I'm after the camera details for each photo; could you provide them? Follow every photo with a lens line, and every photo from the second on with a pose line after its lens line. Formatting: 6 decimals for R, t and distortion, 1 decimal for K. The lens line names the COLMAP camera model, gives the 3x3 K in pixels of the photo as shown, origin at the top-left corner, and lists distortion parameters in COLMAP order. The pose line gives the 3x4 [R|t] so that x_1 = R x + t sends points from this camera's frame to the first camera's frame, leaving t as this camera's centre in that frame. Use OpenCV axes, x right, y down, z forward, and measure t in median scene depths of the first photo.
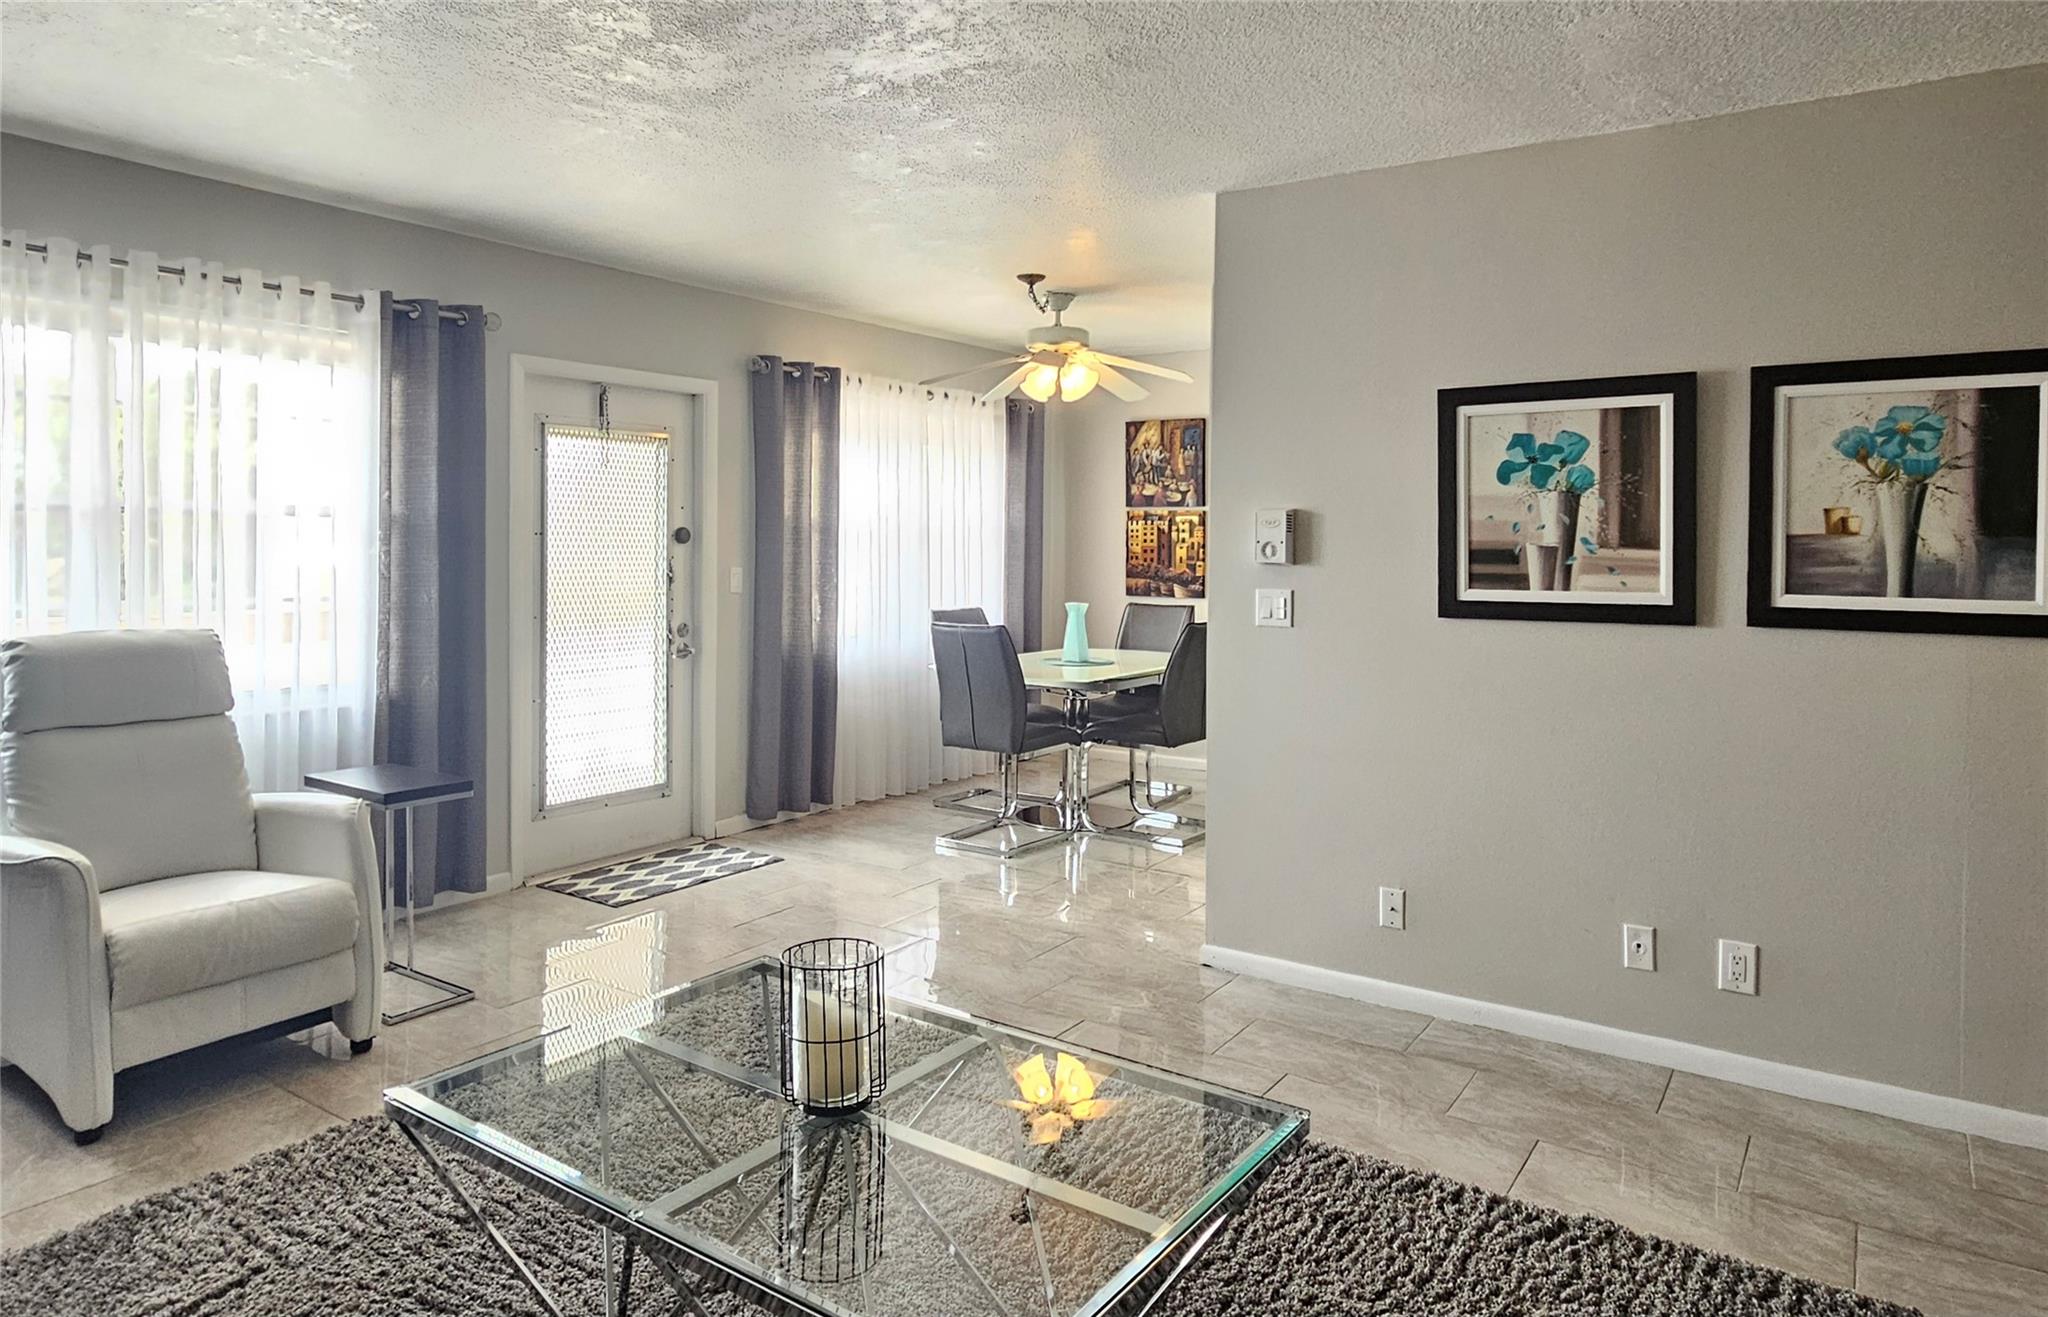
lens RADIAL K [[1247.7, 0, 1001.6], [0, 1247.7, 552.5], [0, 0, 1]] dist [0.006268, -0.000784]
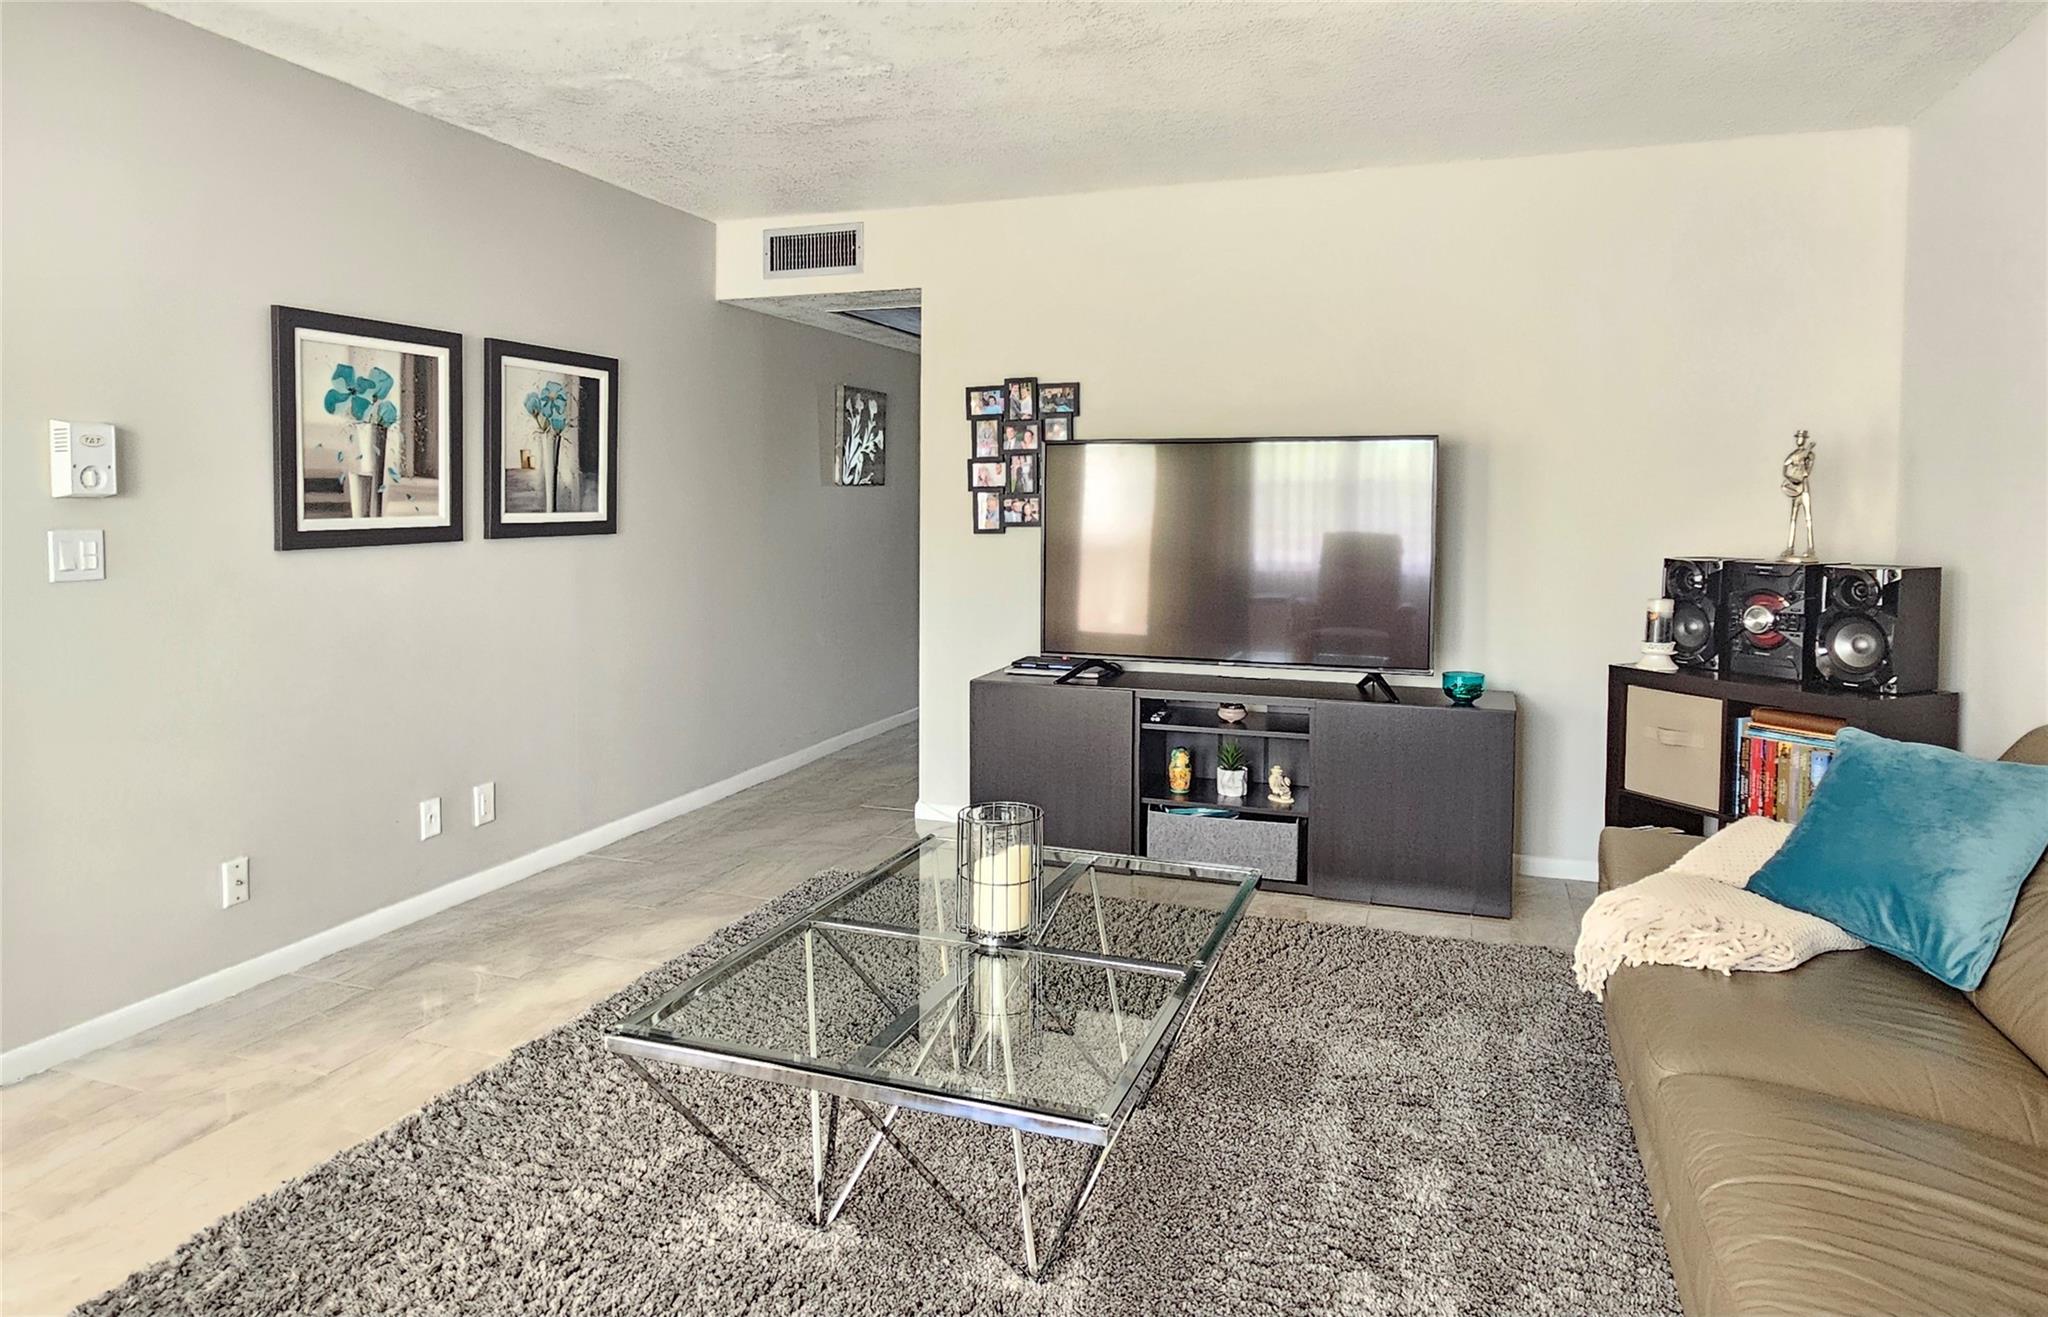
lens RADIAL K [[1247.7, 0, 1020.2], [0, 1247.7, 558.9], [0, 0, 1]] dist [0.006268, -0.000784]
pose [[-0.254028, -0.056112, 0.965568, -0.703225], [0.001900, 0.998285, 0.058513, 0.004442], [-0.967195, 0.016699, -0.253485, 0.710099]]
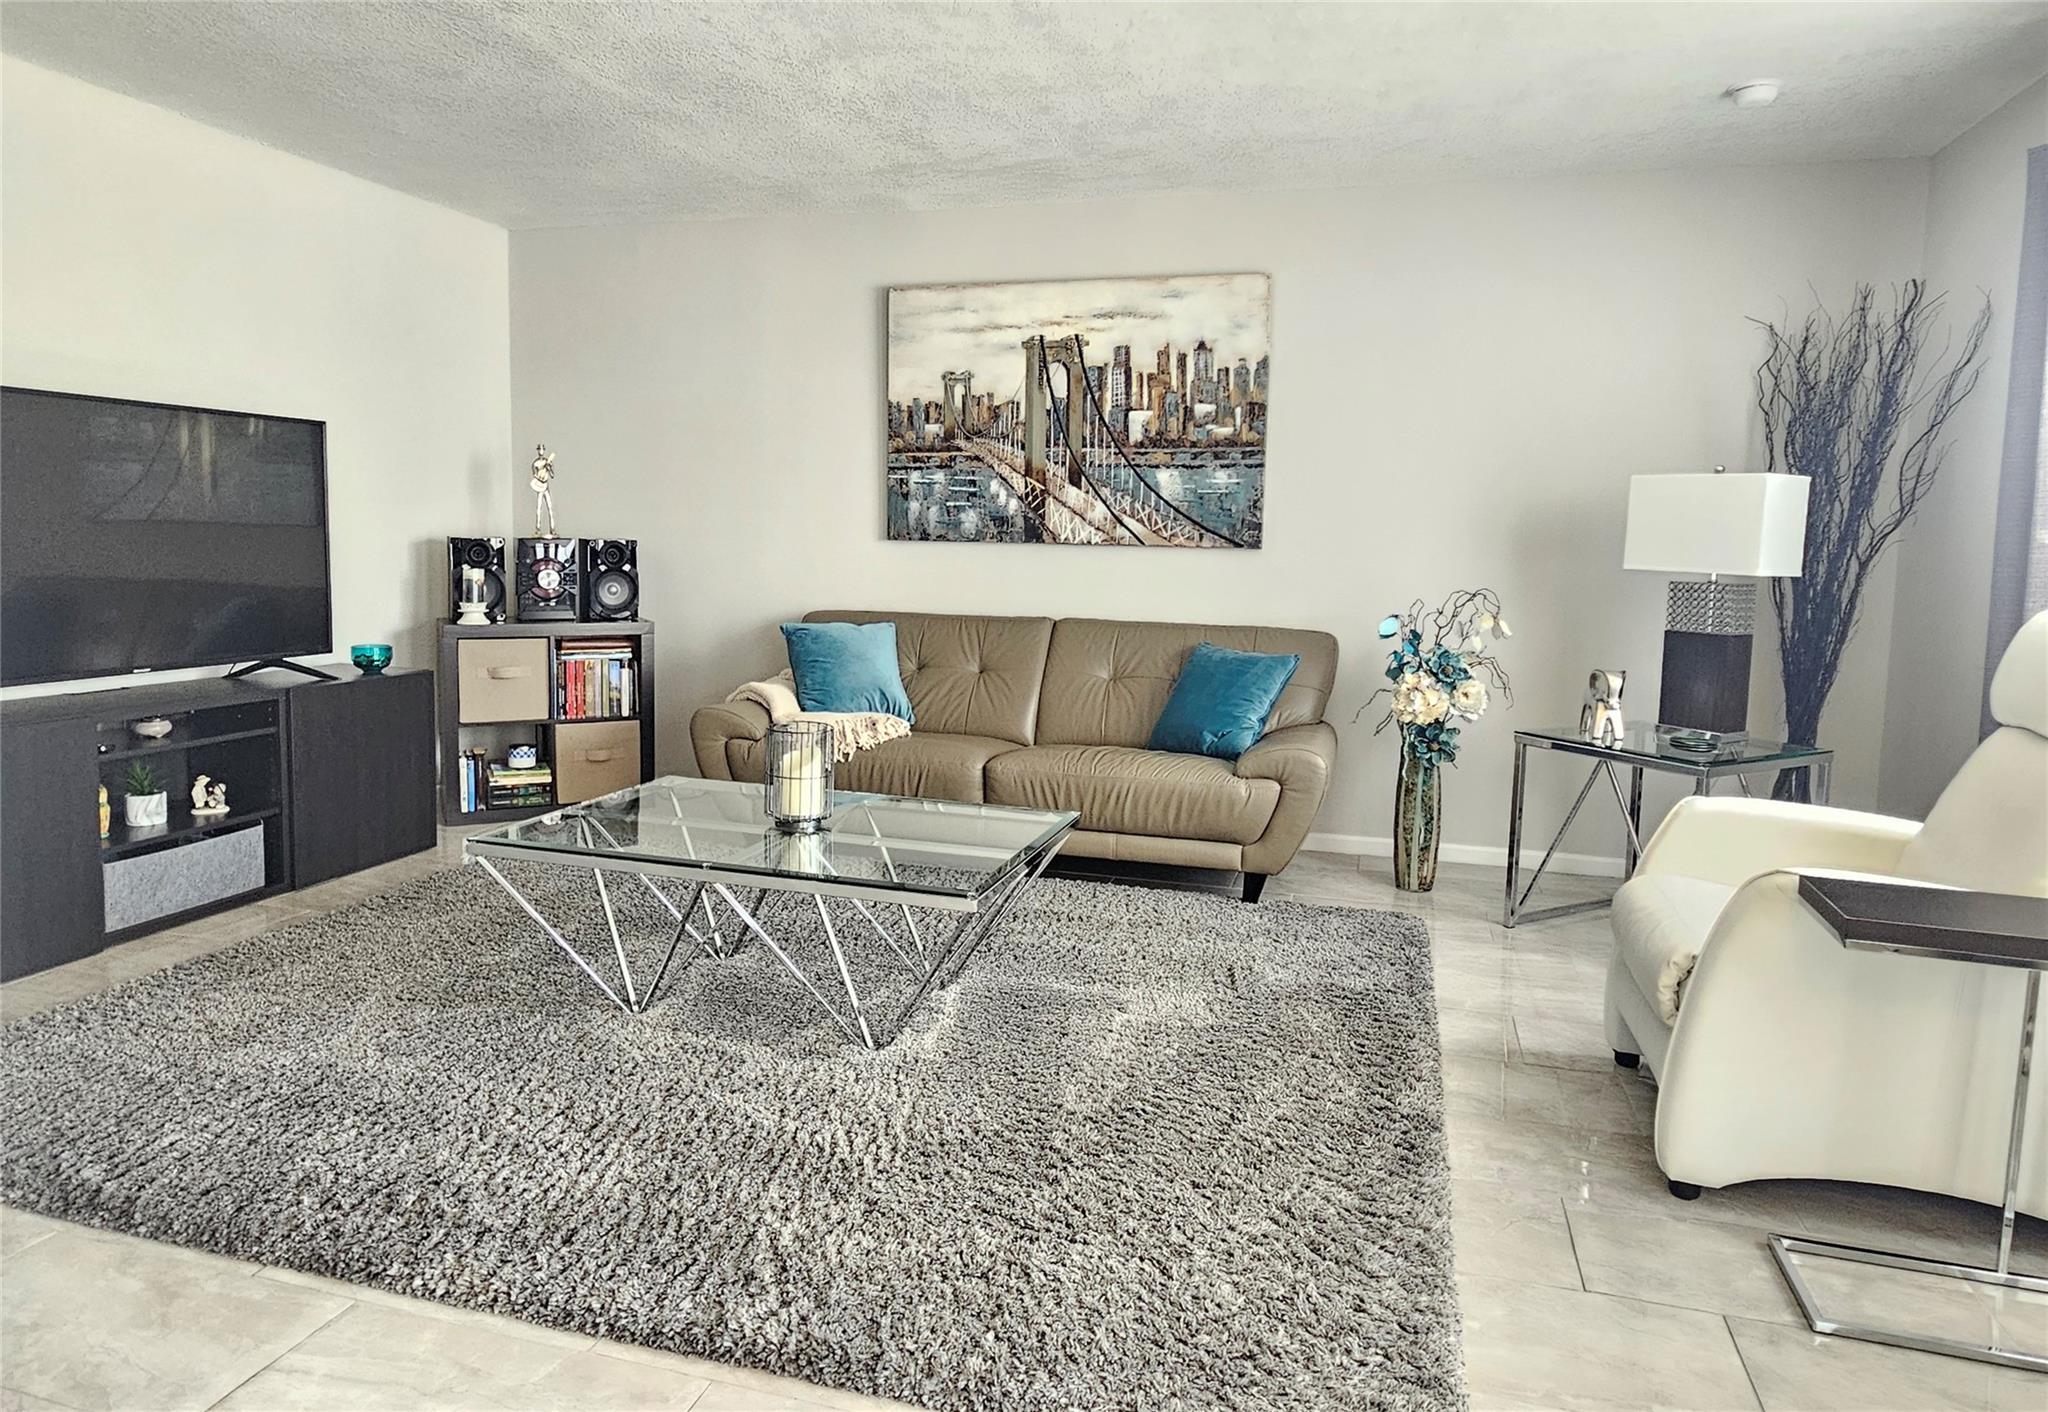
lens RADIAL K [[1417.8, 0, 1046.4], [0, 1417.8, 684.2], [0, 0, 1]] dist [0.004393, 0.010945]
pose [[-0.956419, 0.011316, -0.291777, 0.833040], [-0.024121, 0.992772, 0.117569, 0.052721], [0.290999, 0.119483, -0.949233, 2.524613]]
